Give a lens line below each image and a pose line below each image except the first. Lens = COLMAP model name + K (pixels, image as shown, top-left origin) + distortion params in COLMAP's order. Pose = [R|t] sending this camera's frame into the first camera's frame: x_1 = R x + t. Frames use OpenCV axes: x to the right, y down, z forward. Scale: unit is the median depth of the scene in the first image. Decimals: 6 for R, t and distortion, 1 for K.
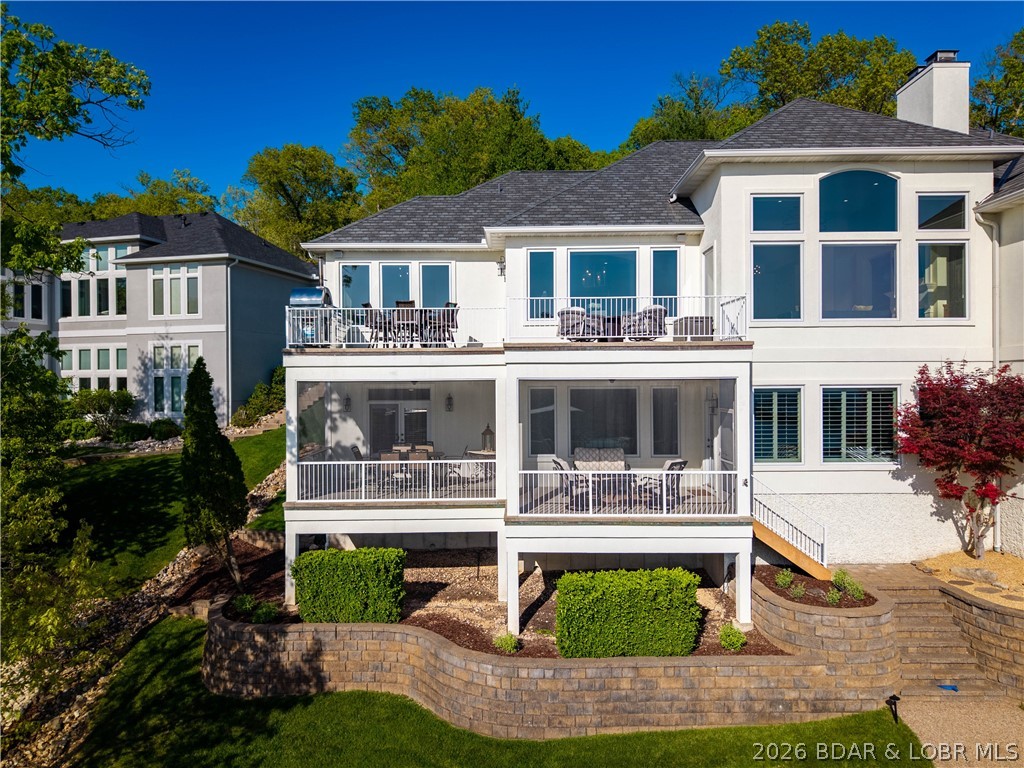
lens RADIAL K [[693.3, 0, 512.0], [0, 693.3, 384.0], [0, 0, 1]] dist [0.041255, -0.047782]
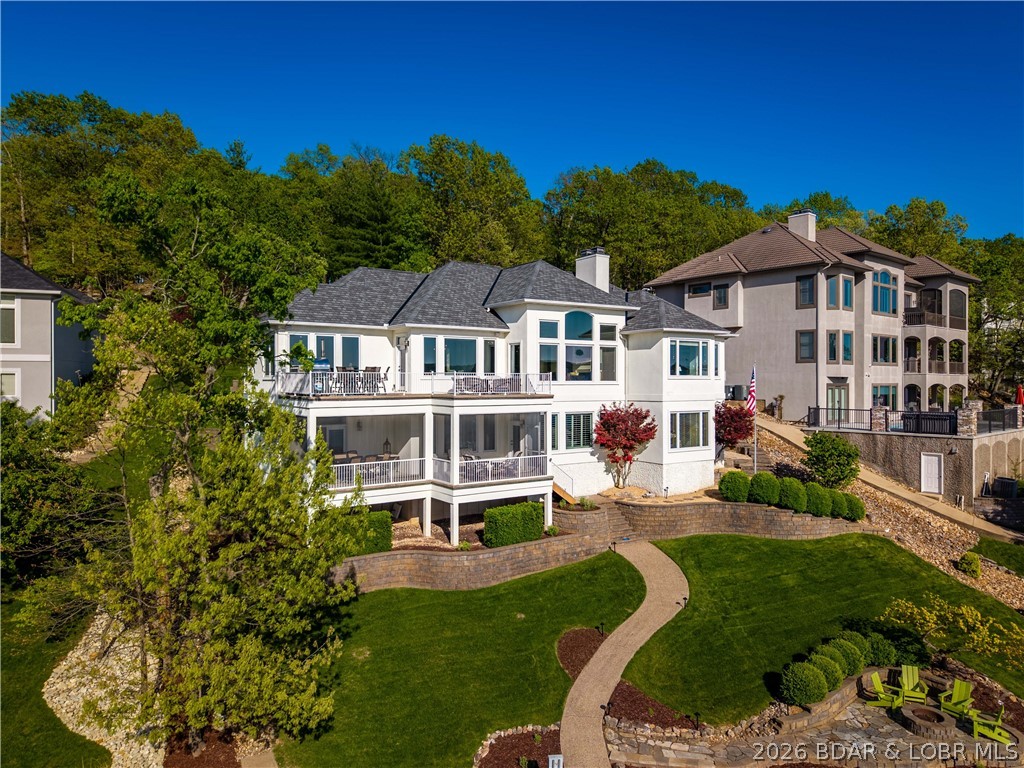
lens RADIAL K [[687.0, 0, 512.2], [0, 687.0, 386.9], [0, 0, 1]] dist [0.012193, -0.000847]
pose [[0.818181, 0.001510, 0.574959, -0.864126], [-0.004236, 0.999985, 0.003402, -0.082027], [-0.574945, -0.005218, 0.818175, -0.585159]]
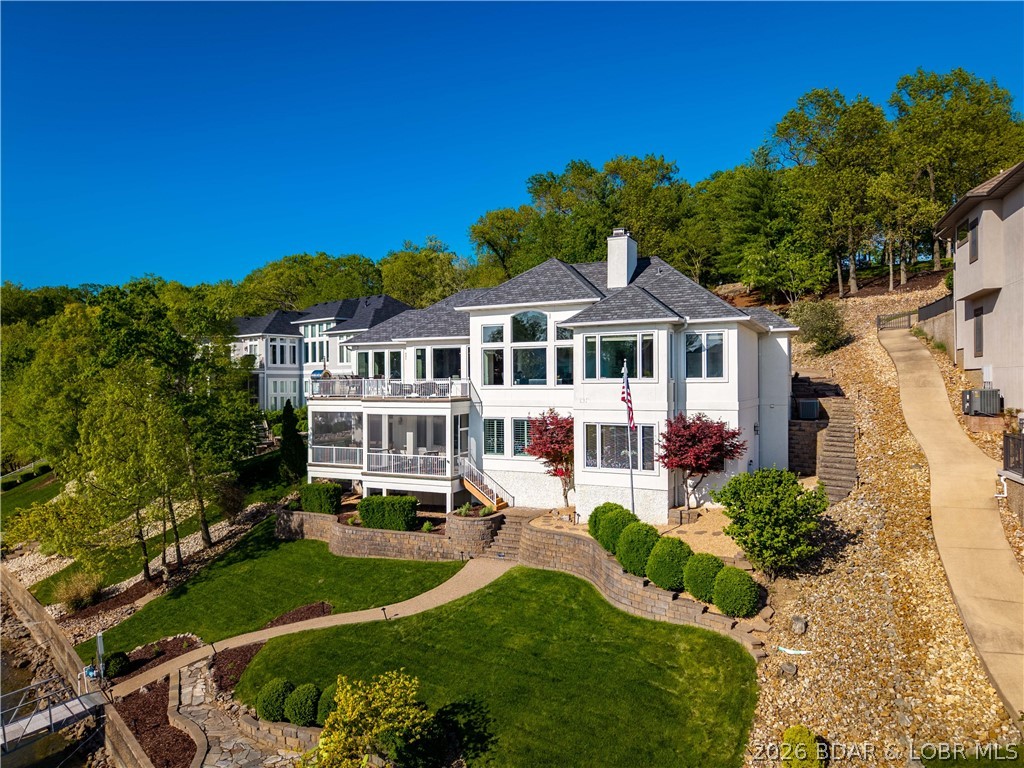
lens RADIAL K [[693.3, 0, 512.0], [0, 693.3, 384.0], [0, 0, 1]] dist [0.041255, -0.047782]
pose [[0.900336, 0.001895, -0.435191, 1.315688], [0.000209, 0.999989, 0.004788, -0.107110], [0.435195, -0.004402, 0.900325, -0.810188]]
